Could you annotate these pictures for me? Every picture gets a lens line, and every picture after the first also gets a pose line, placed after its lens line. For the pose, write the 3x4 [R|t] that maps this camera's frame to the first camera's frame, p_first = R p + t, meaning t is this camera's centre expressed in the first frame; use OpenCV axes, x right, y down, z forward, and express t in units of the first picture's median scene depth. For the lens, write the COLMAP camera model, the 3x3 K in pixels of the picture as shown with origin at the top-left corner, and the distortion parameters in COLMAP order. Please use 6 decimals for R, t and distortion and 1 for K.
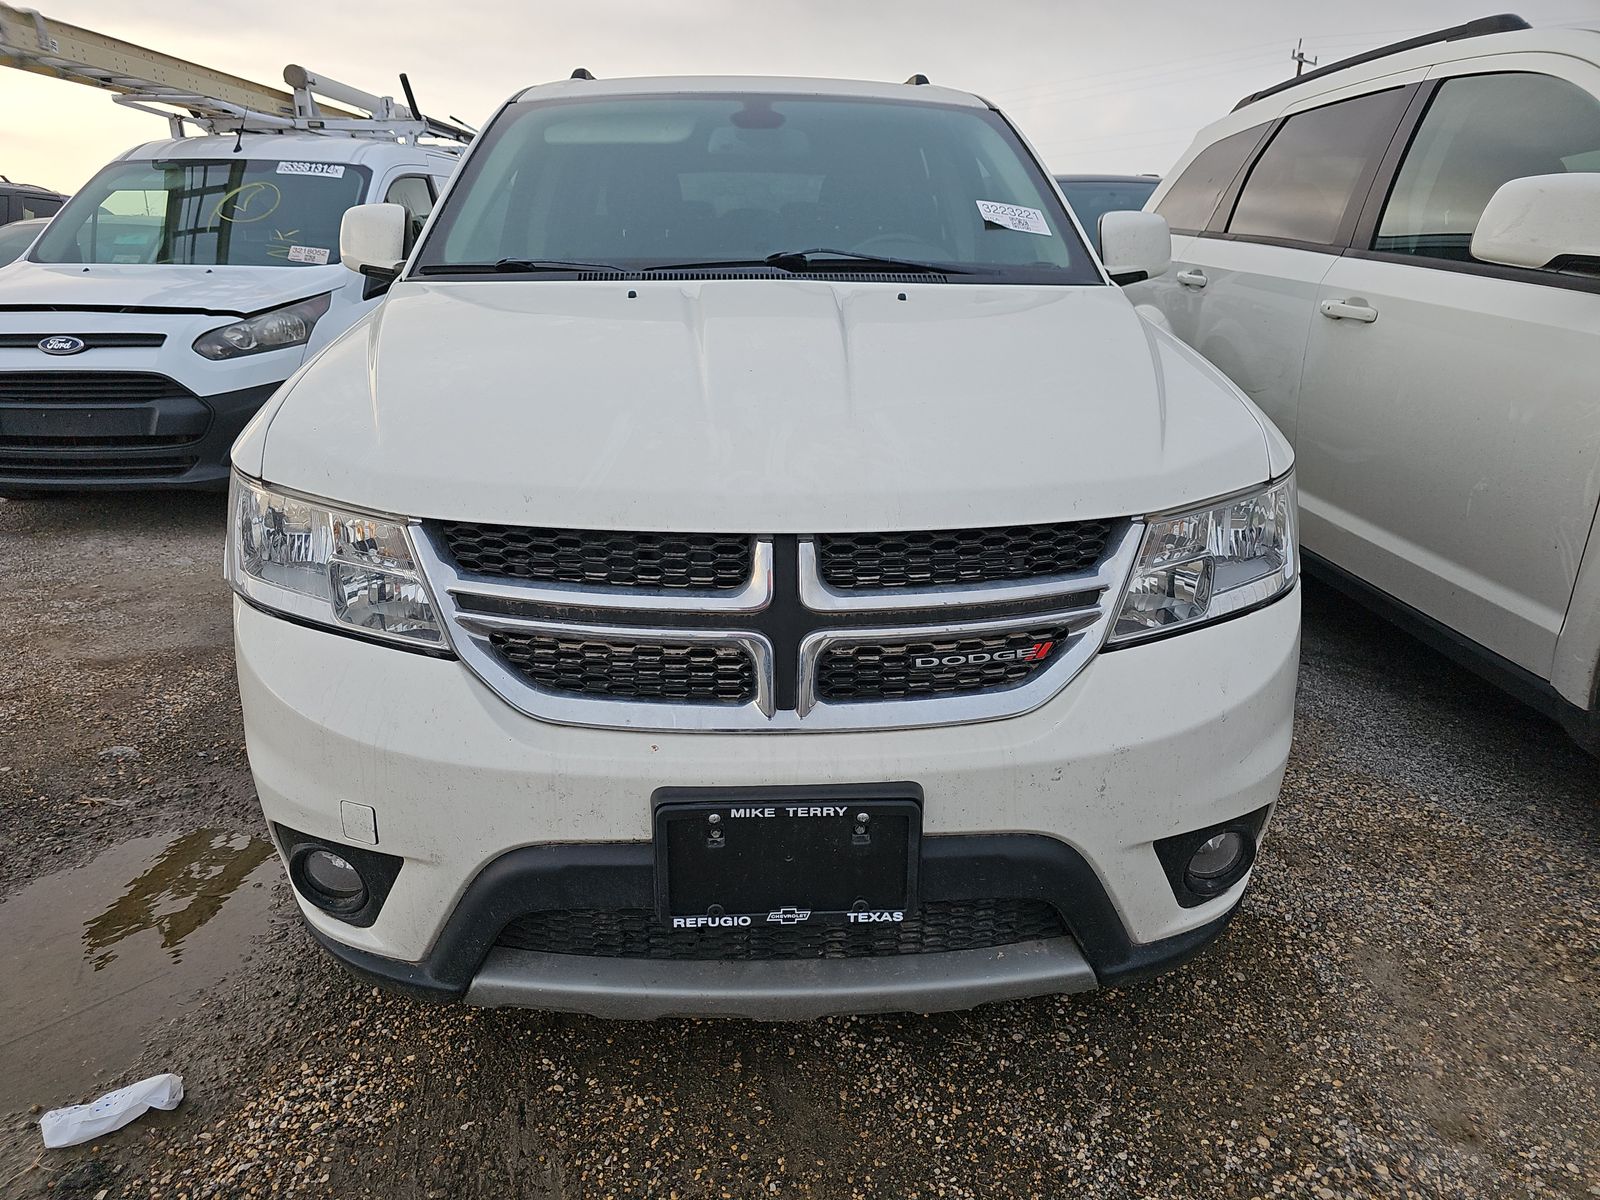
lens RADIAL K [[1053.6, 0, 796.6], [0, 1053.6, 600.7], [0, 0, 1]] dist [0.025013, -0.017846]
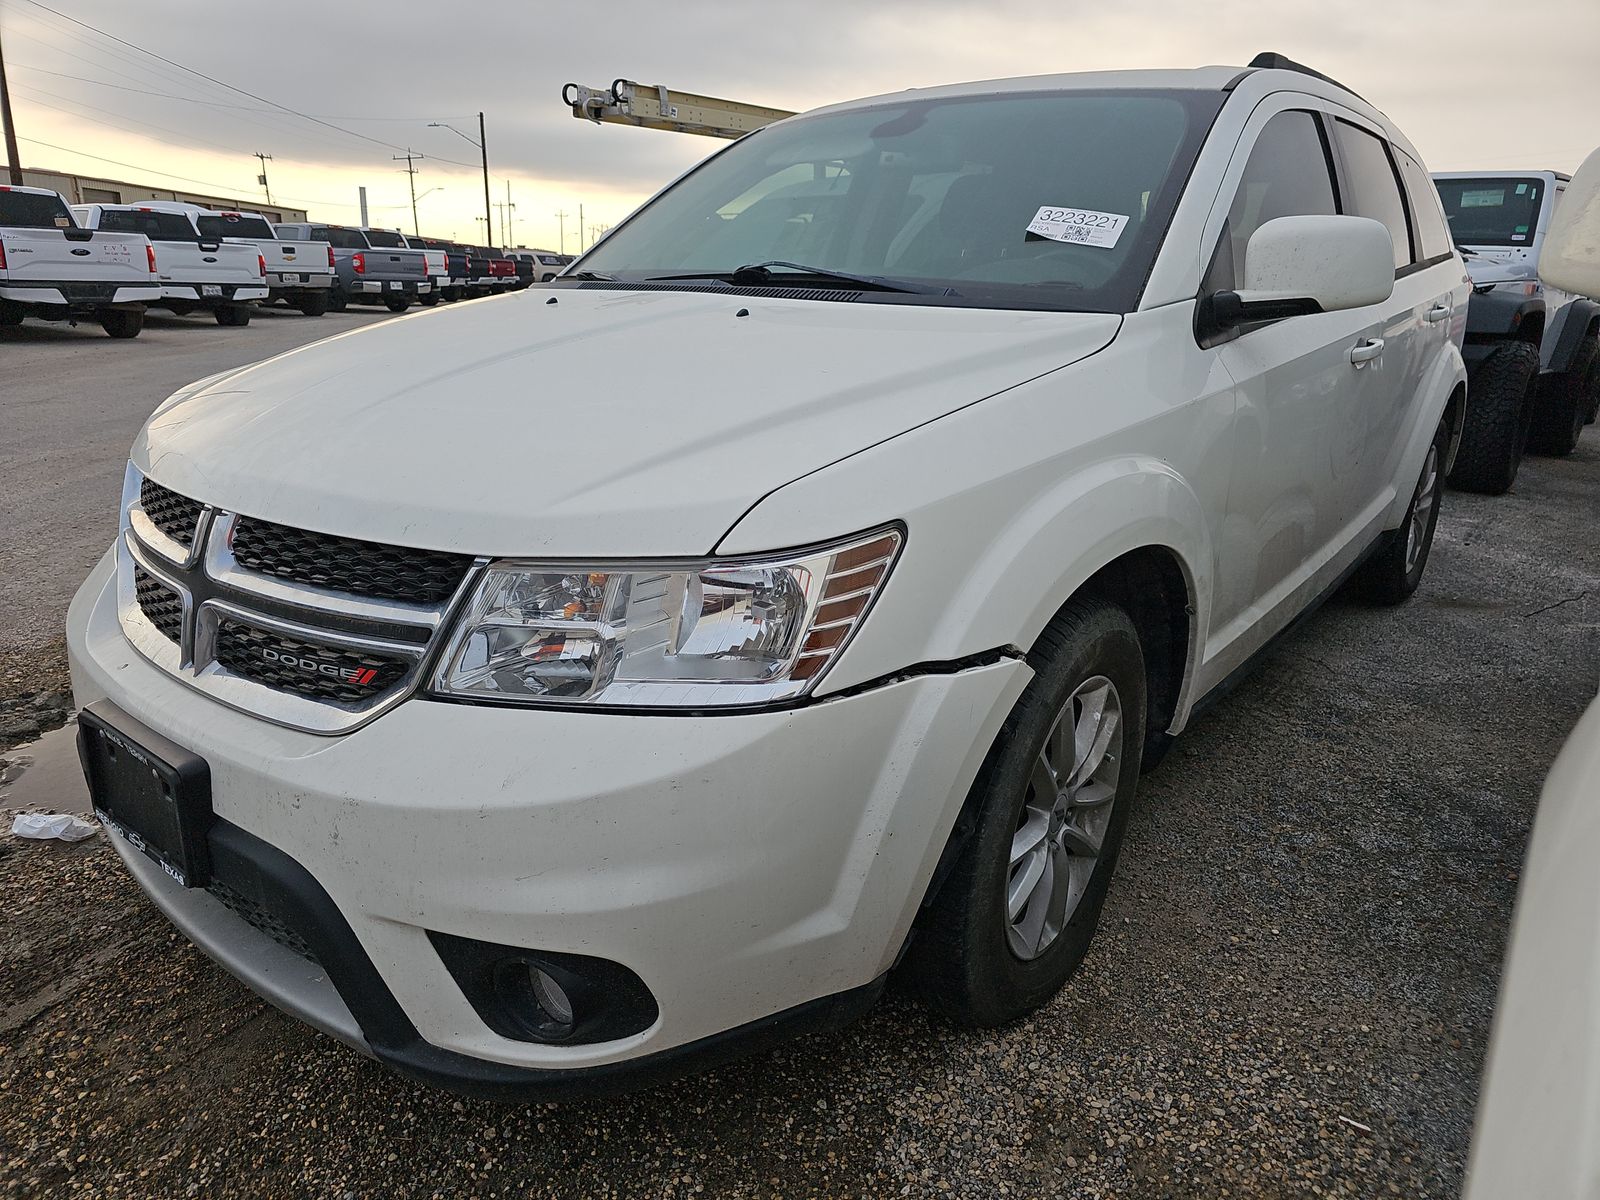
lens RADIAL K [[1053.6, 0, 797.9], [0, 1053.6, 597.6], [0, 0, 1]] dist [0.025013, -0.017846]
pose [[0.749407, 0.203871, -0.629941, 1.005176], [-0.222149, 0.973686, 0.050841, -0.140784], [0.623730, 0.101840, 0.774977, 0.468199]]
